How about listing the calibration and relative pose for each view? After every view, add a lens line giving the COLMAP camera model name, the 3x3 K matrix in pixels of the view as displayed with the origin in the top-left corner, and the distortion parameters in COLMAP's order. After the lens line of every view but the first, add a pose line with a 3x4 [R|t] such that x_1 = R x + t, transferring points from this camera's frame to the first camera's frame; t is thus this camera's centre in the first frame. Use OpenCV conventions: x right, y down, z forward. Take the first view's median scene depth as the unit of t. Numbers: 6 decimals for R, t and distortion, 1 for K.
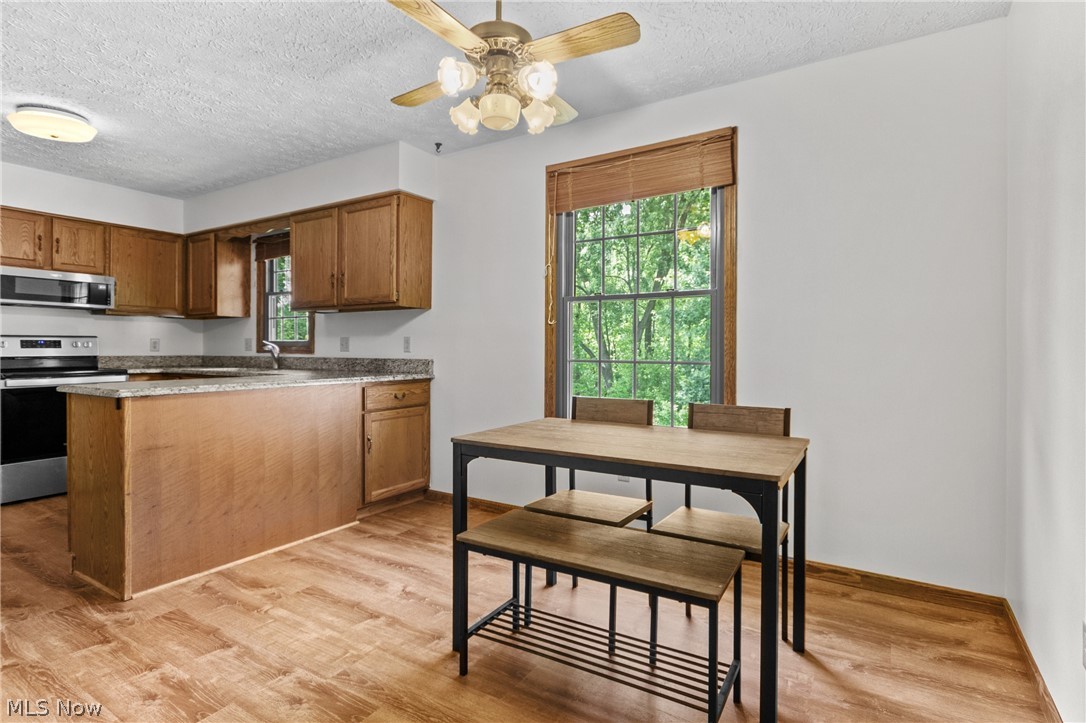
lens RADIAL K [[543.9, 0, 539.5], [0, 543.9, 353.5], [0, 0, 1]] dist [-0.003344, -0.002093]
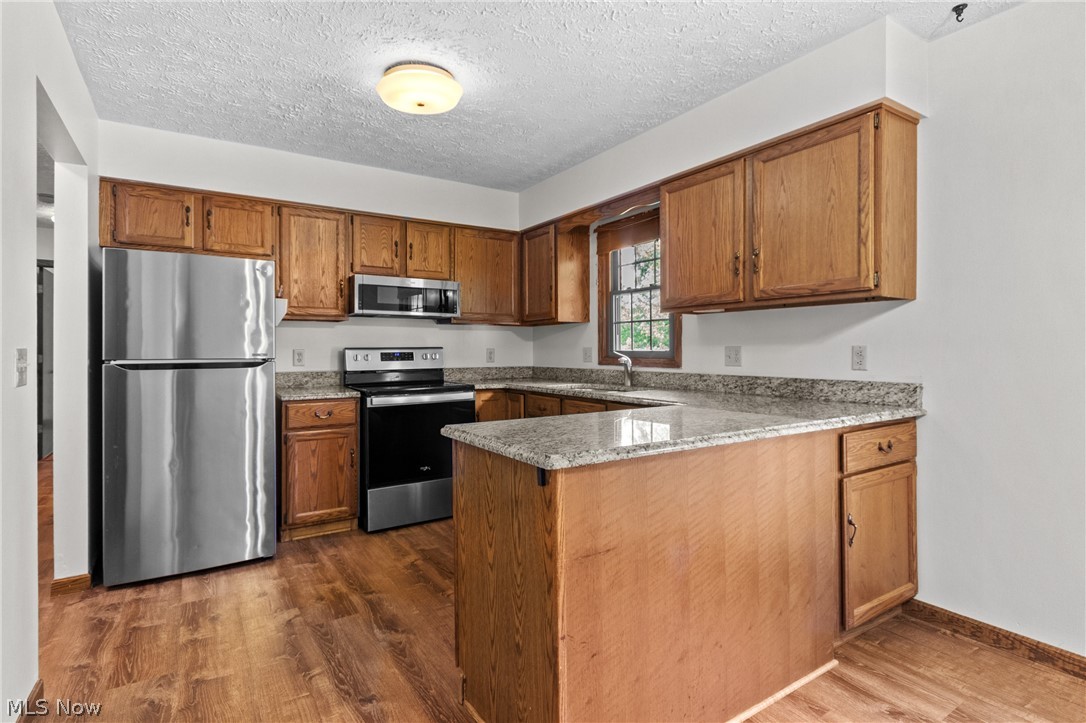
lens RADIAL K [[543.9, 0, 547.2], [0, 543.9, 357.8], [0, 0, 1]] dist [-0.003344, -0.002093]
pose [[0.904579, -0.001239, -0.426305, -0.303107], [0.004210, 0.999973, 0.006026, -0.022154], [0.426286, -0.007245, 0.904560, 0.273947]]
